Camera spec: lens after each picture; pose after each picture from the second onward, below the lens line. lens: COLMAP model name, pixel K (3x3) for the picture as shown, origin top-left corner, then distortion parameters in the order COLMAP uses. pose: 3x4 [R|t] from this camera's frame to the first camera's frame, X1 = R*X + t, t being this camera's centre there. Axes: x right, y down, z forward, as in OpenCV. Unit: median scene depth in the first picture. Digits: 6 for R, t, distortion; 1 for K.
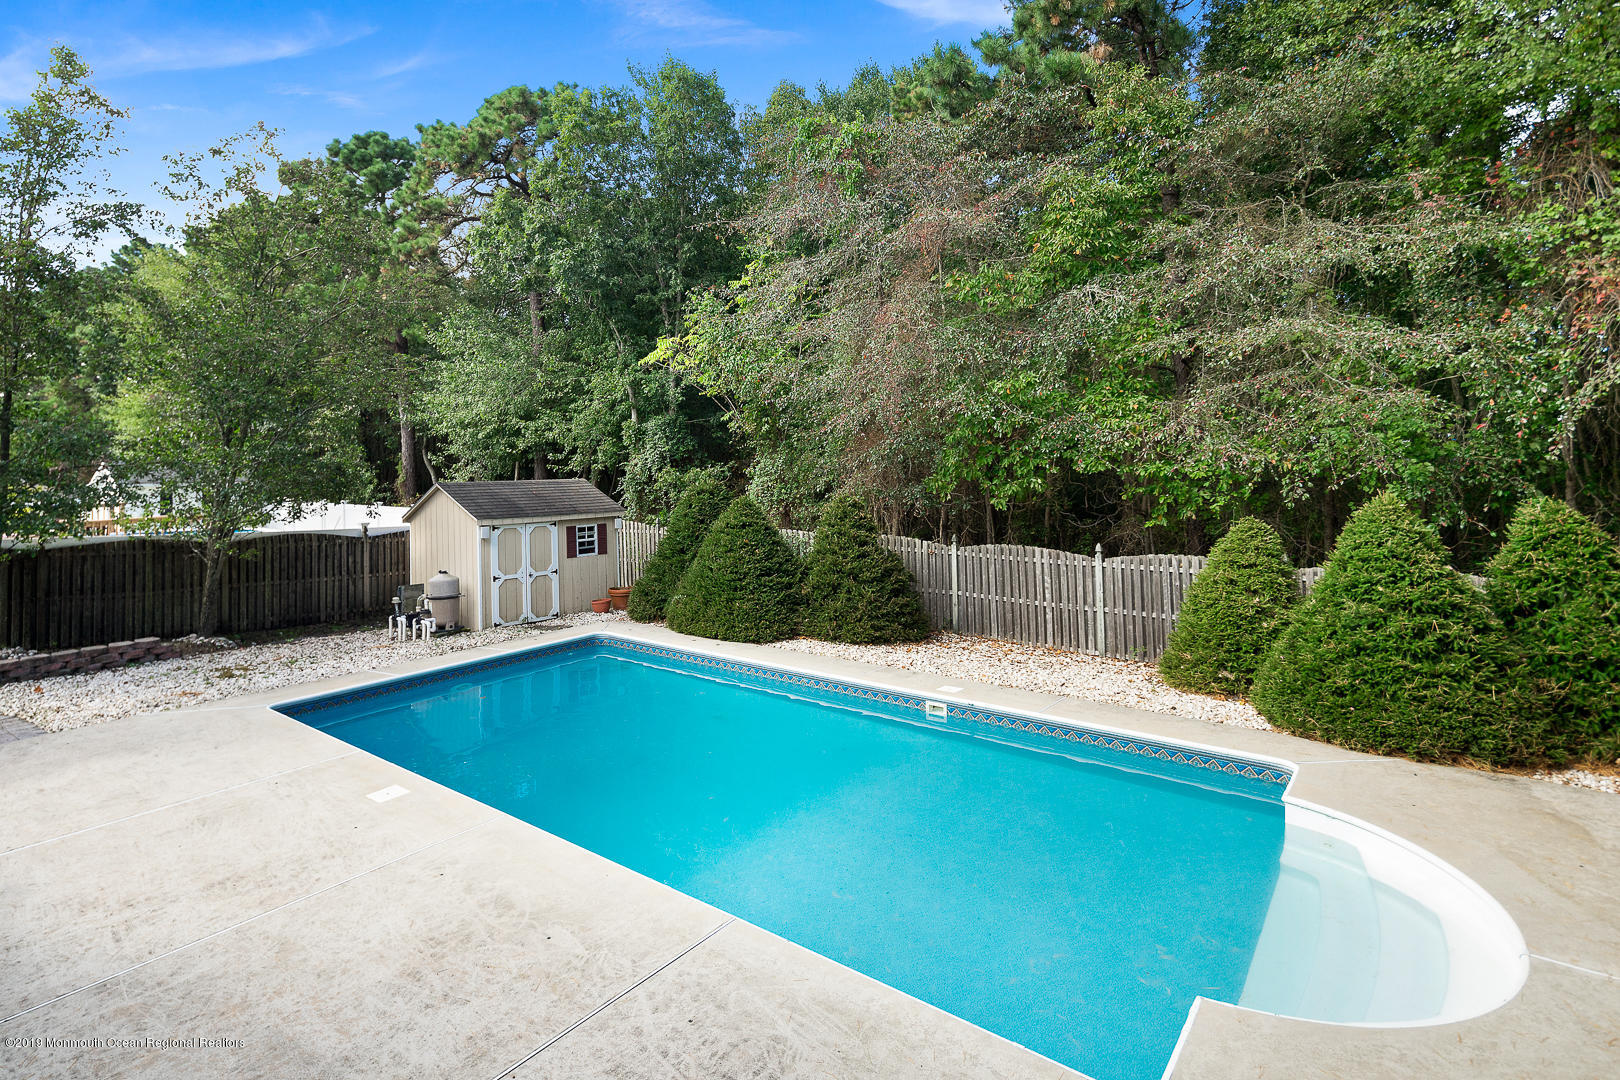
lens RADIAL K [[772.9, 0, 816.8], [0, 772.9, 462.4], [0, 0, 1]] dist [0.000583, -0.000690]
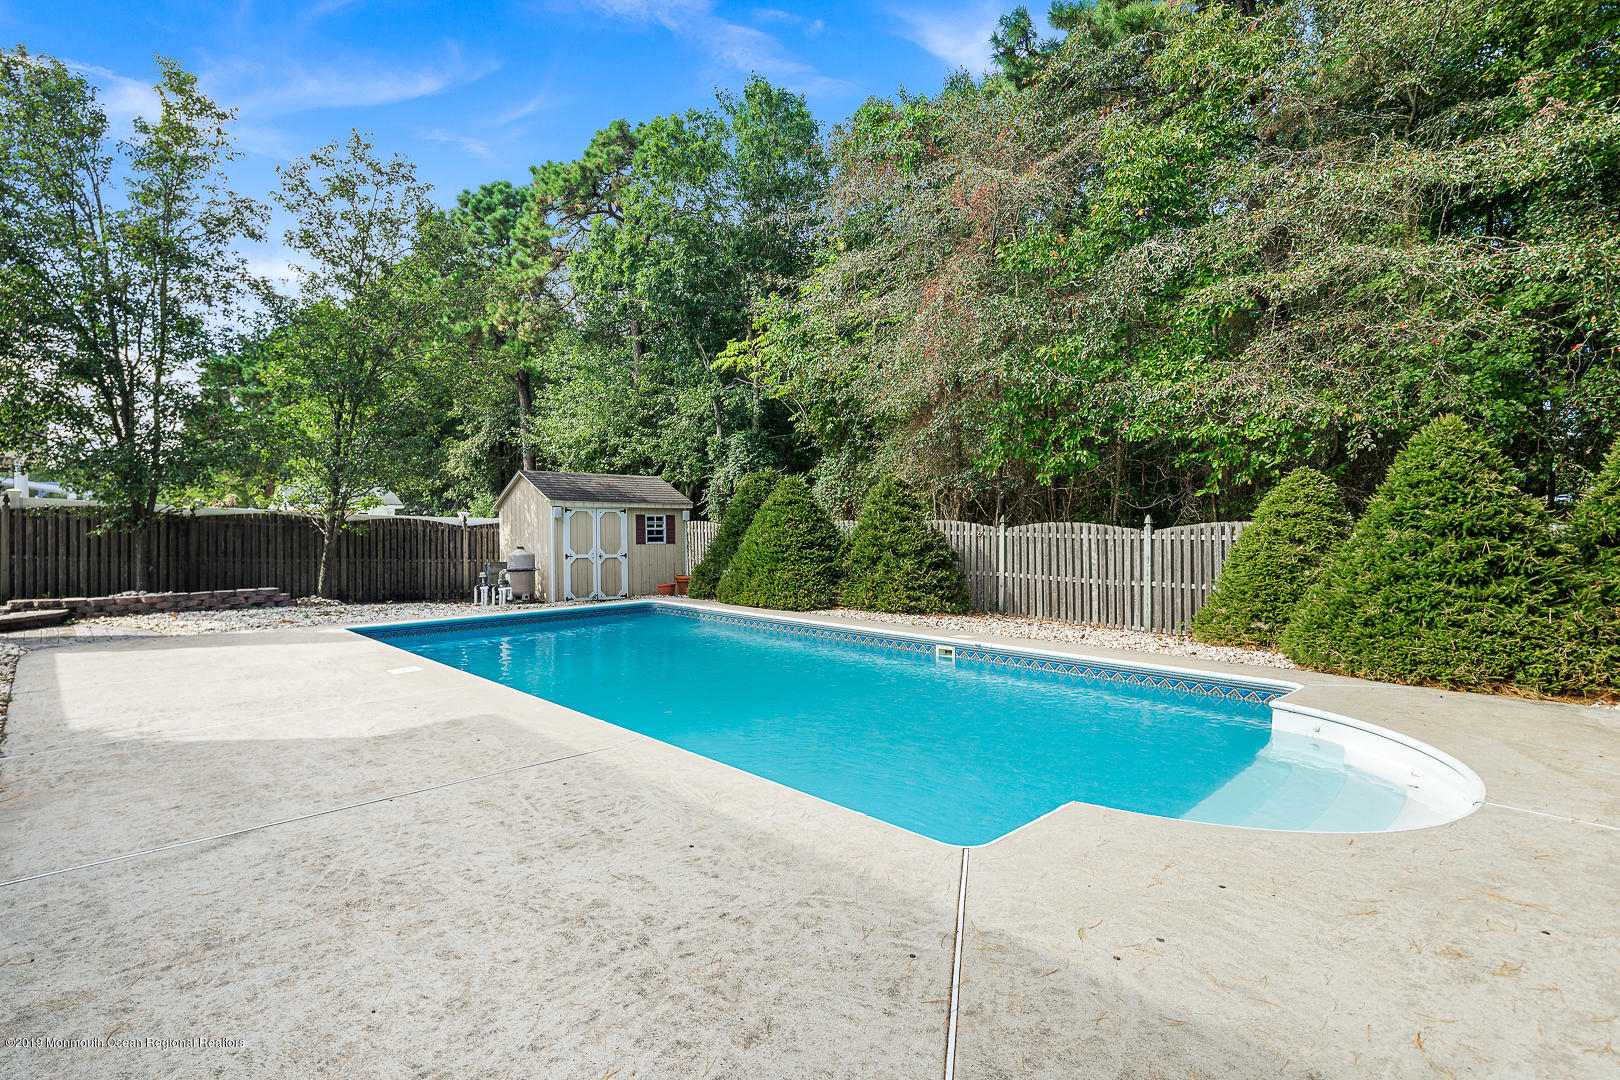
lens RADIAL K [[758.8, 0, 803.6], [0, 758.8, 535.4], [0, 0, 1]] dist [0.000500, -0.001356]
pose [[0.988430, 0.015511, -0.150885, 0.074895], [-0.009252, 0.999071, 0.042099, 0.081634], [0.151398, -0.040216, 0.987654, 0.009766]]
